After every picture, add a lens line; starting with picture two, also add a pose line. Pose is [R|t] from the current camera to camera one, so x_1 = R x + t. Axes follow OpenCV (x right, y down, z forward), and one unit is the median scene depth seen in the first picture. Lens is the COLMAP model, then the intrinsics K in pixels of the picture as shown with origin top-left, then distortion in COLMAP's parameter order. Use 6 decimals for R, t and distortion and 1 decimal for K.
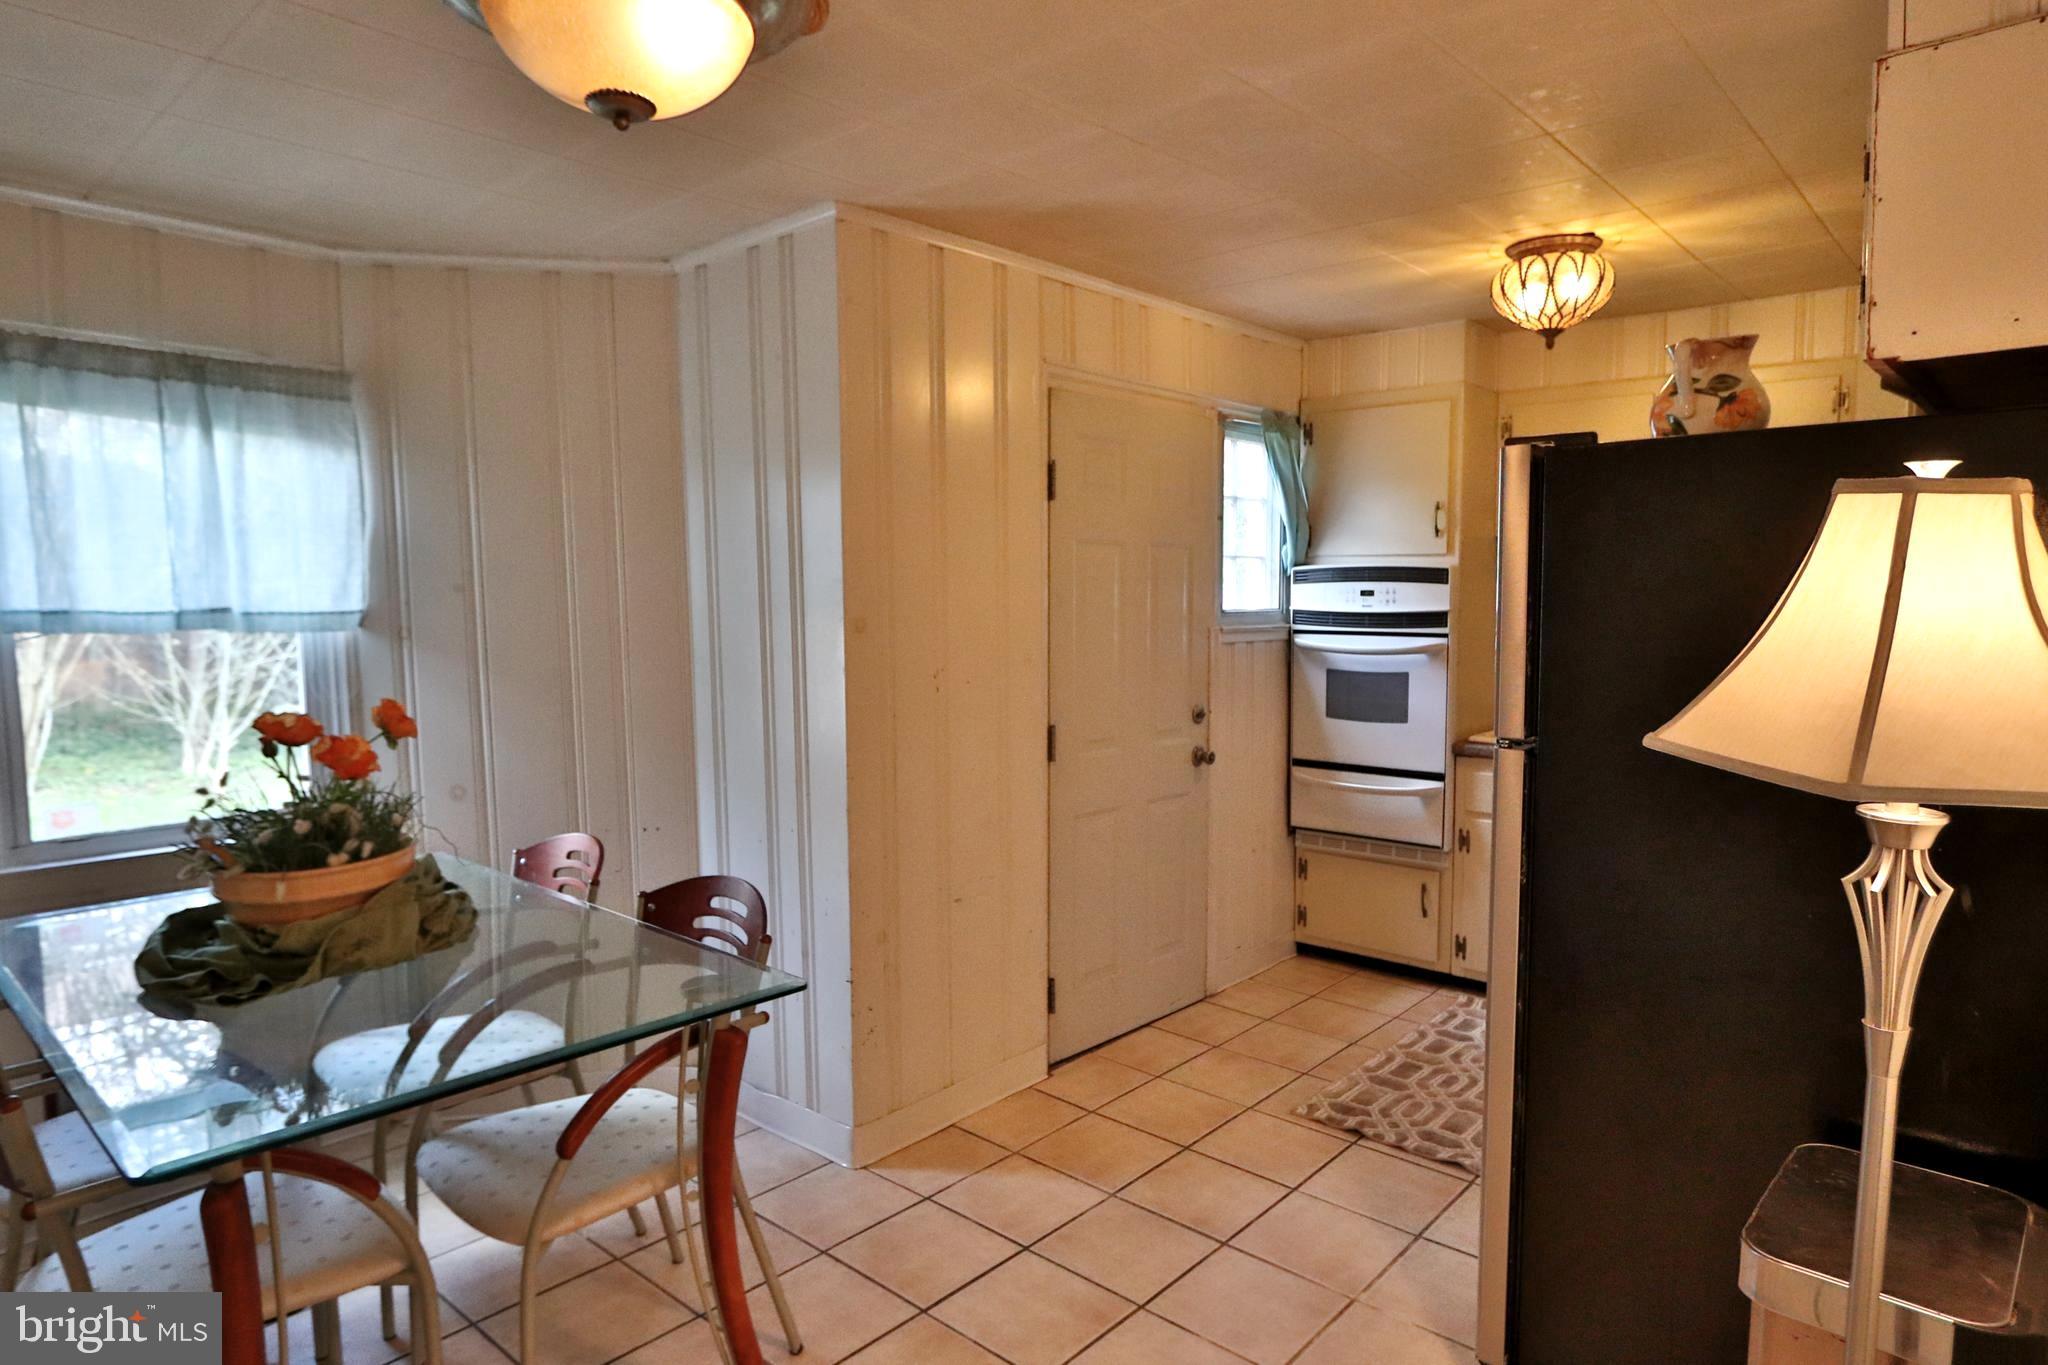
lens RADIAL K [[1205.6, 0, 1032.2], [0, 1205.6, 681.4], [0, 0, 1]] dist [-0.002589, -0.000552]
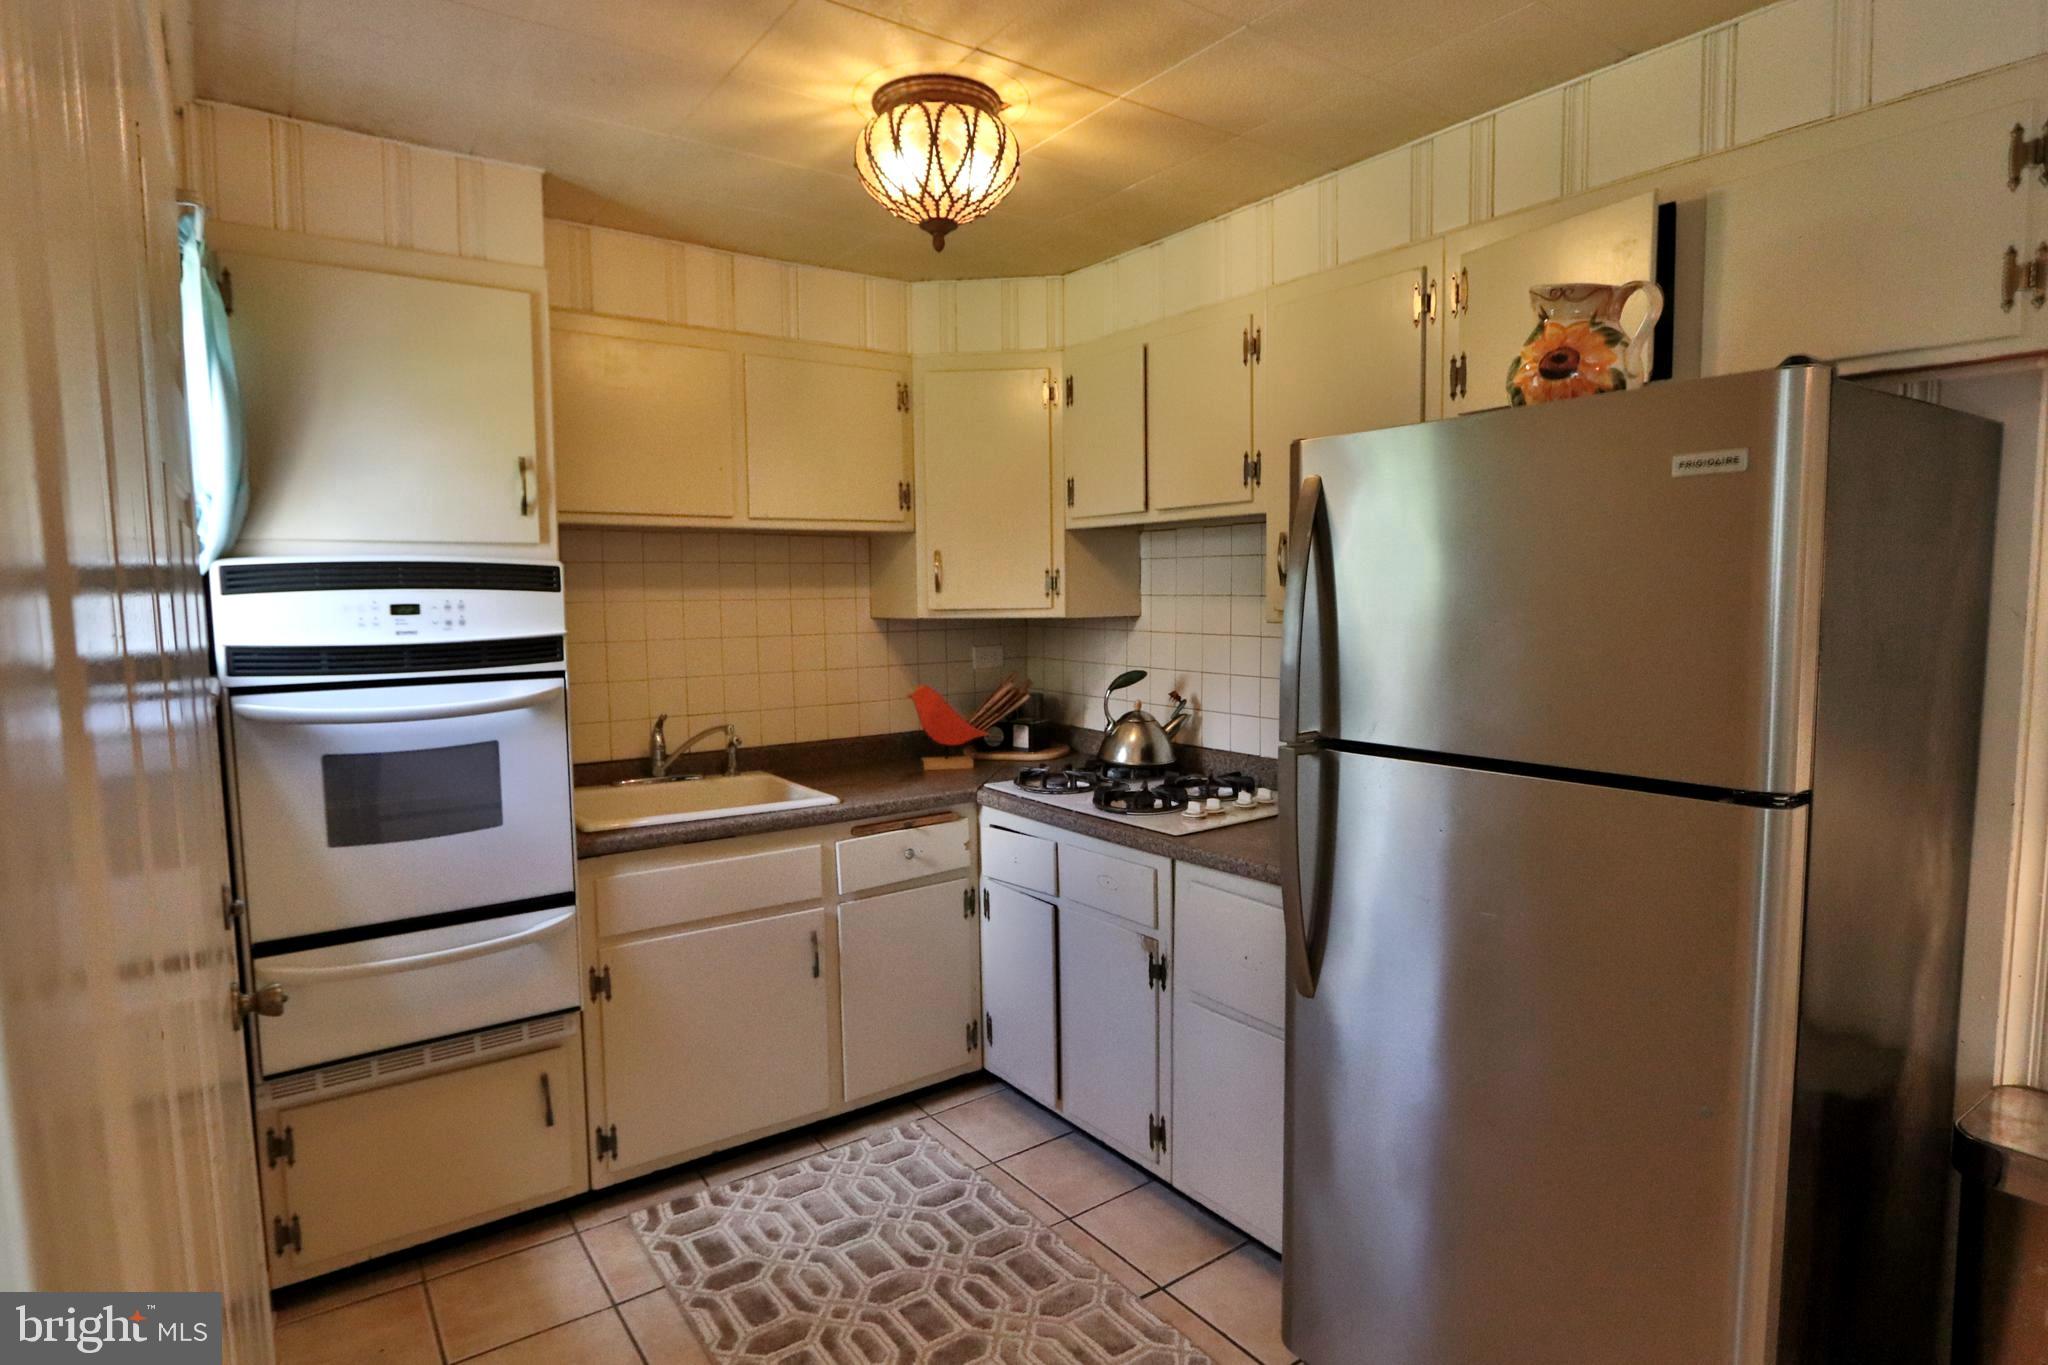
lens RADIAL K [[1079.5, 0, 1011.8], [0, 1079.5, 687.0], [0, 0, 1]] dist [-0.015060, 0.003633]
pose [[0.226285, -0.083637, 0.970464, -0.141705], [0.091617, 0.993718, 0.064279, -0.044115], [-0.969743, 0.074366, 0.232526, 0.620007]]
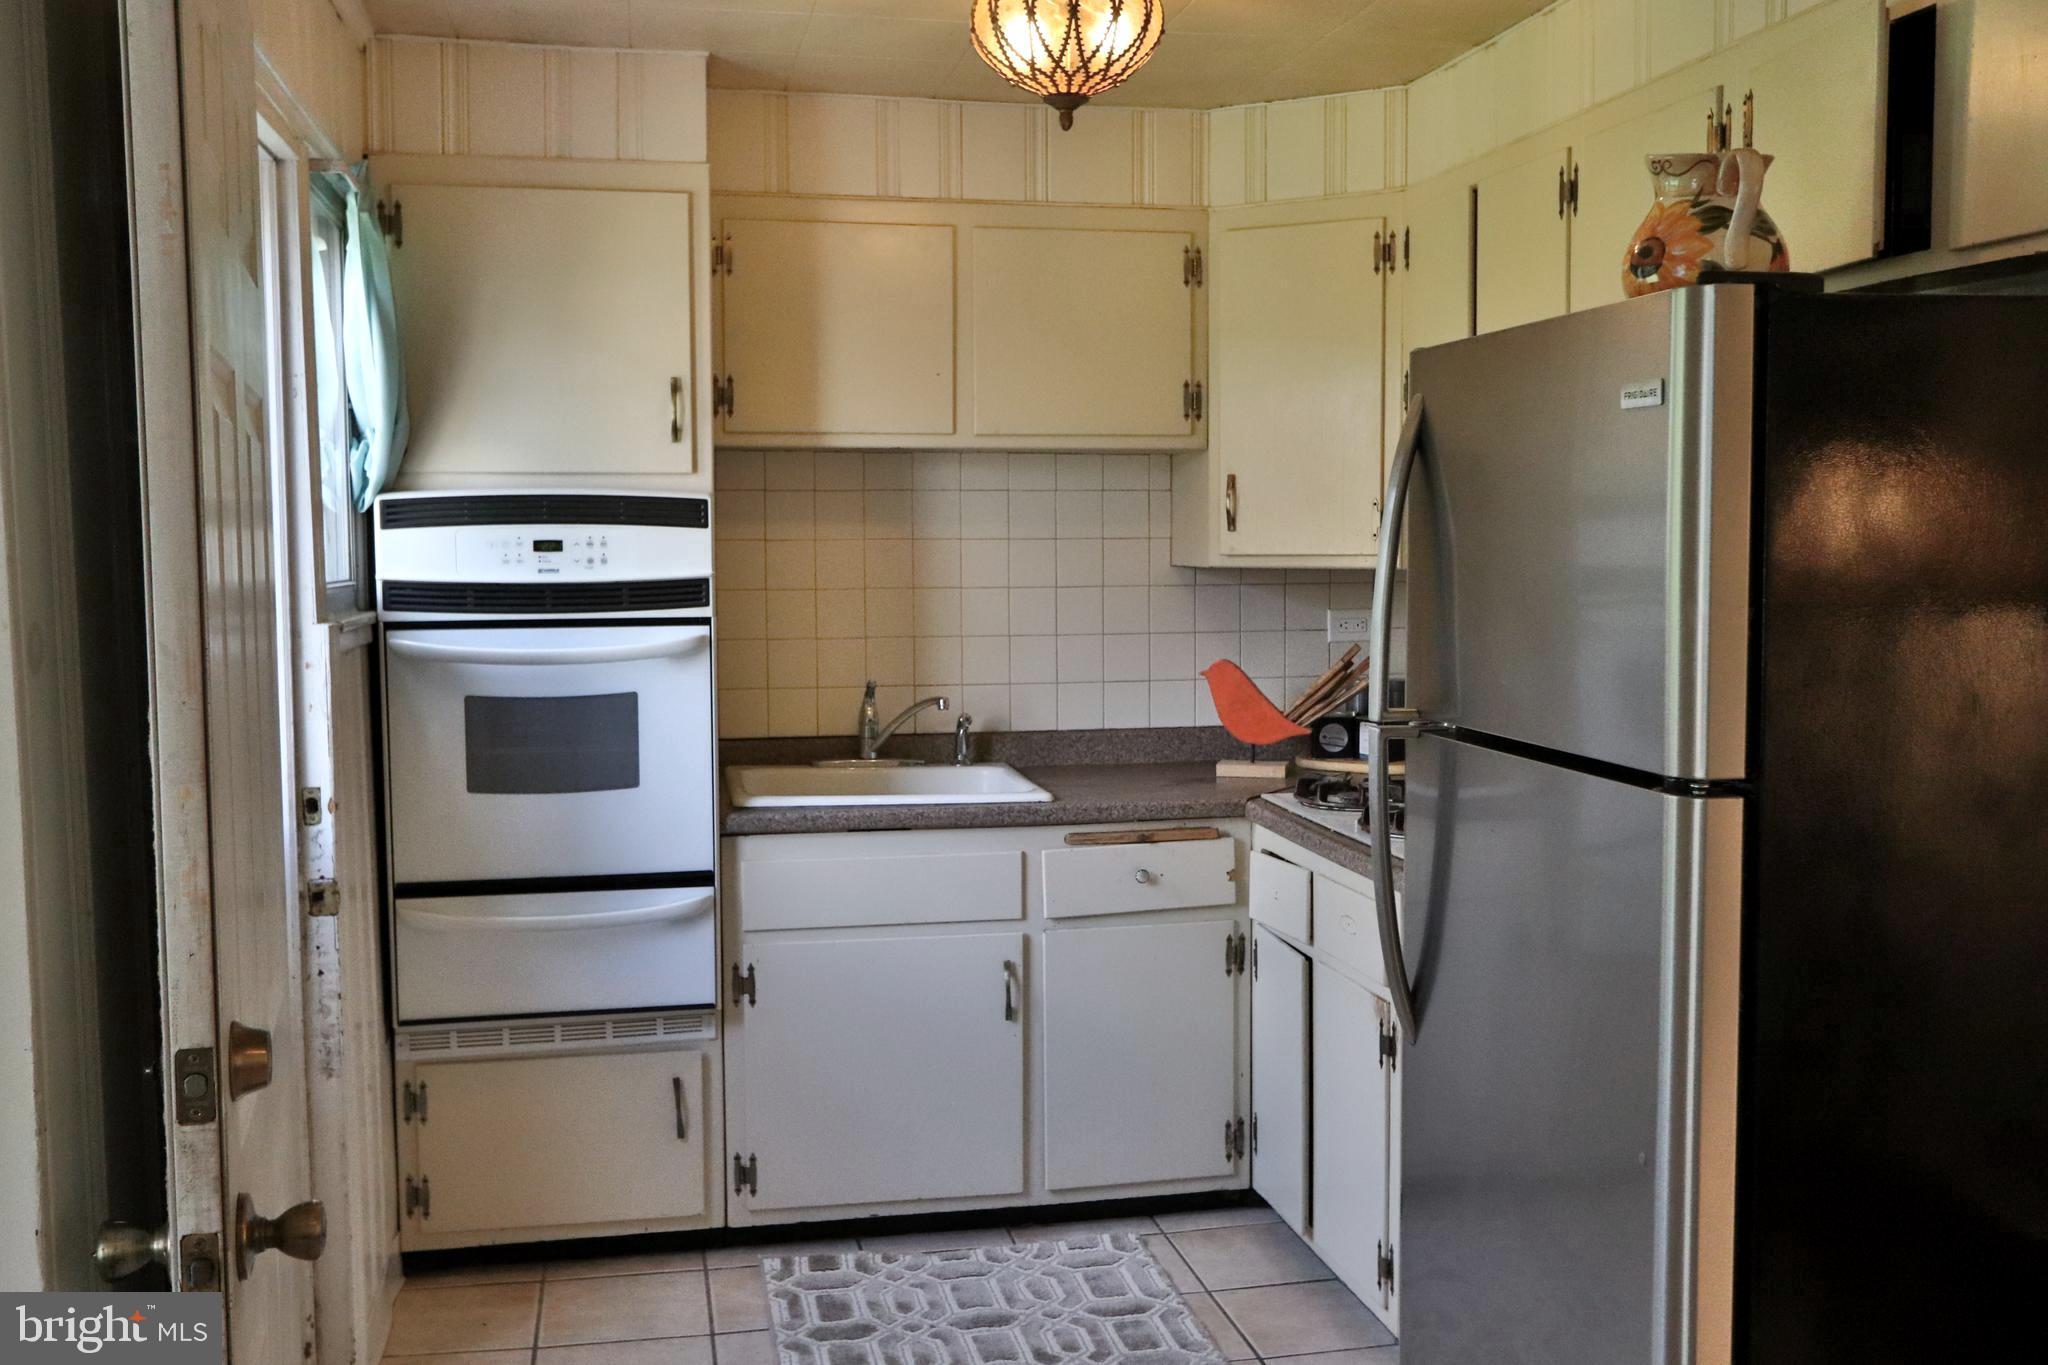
lens RADIAL K [[1950.7, 0, 1023.4], [0, 1950.7, 681.4], [0, 0, 1]] dist [0.017870, 0.000000]
pose [[0.604303, -0.059914, 0.794499, -0.271429], [0.067764, 0.997420, 0.023675, -0.021114], [-0.793868, 0.039531, 0.606804, 0.330642]]
